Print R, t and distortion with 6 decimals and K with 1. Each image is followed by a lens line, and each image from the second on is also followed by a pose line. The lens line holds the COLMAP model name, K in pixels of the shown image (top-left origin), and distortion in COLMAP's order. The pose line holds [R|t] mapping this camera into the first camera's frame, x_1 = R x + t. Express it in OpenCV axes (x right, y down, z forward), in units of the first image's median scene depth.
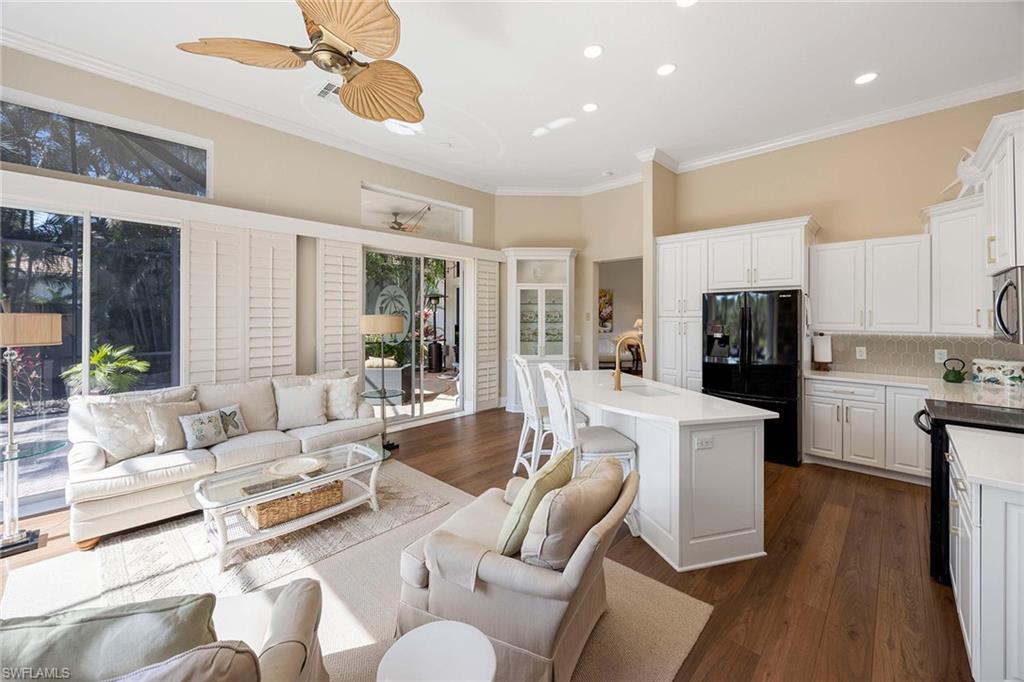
lens RADIAL K [[408.6, 0, 510.0], [0, 408.6, 333.2], [0, 0, 1]] dist [-0.001001, -0.000334]
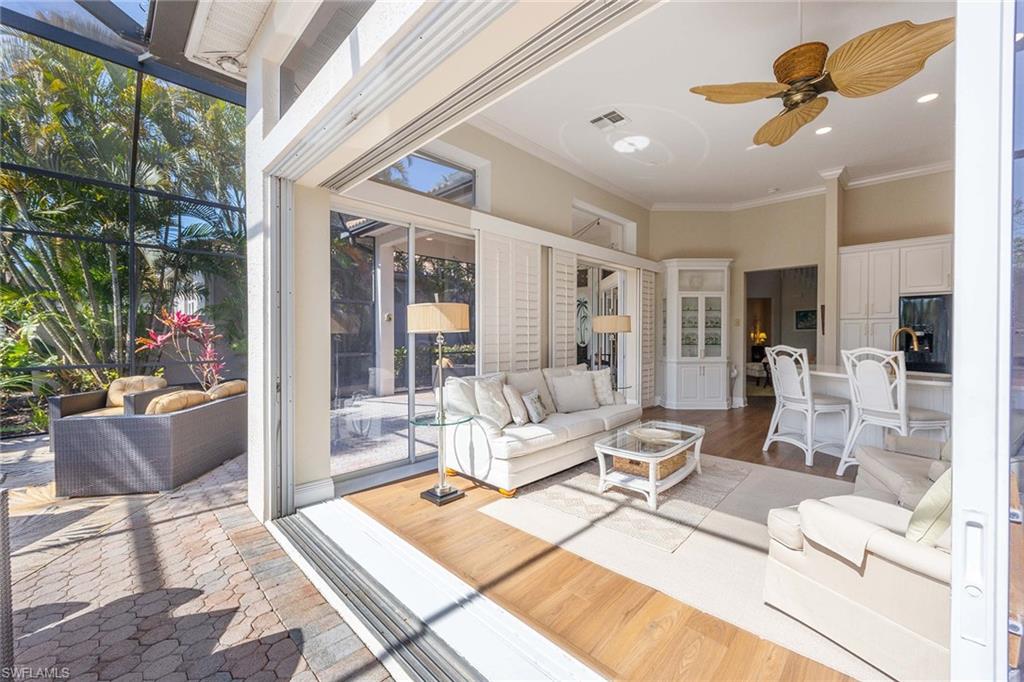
lens RADIAL K [[402.2, 0, 516.0], [0, 402.2, 354.3], [0, 0, 1]] dist [0.000667, -0.000131]
pose [[0.999942, 0.000386, -0.010777, -0.417387], [-0.000294, 0.999964, 0.008479, 0.037663], [0.010780, -0.008475, 0.999906, -0.083396]]
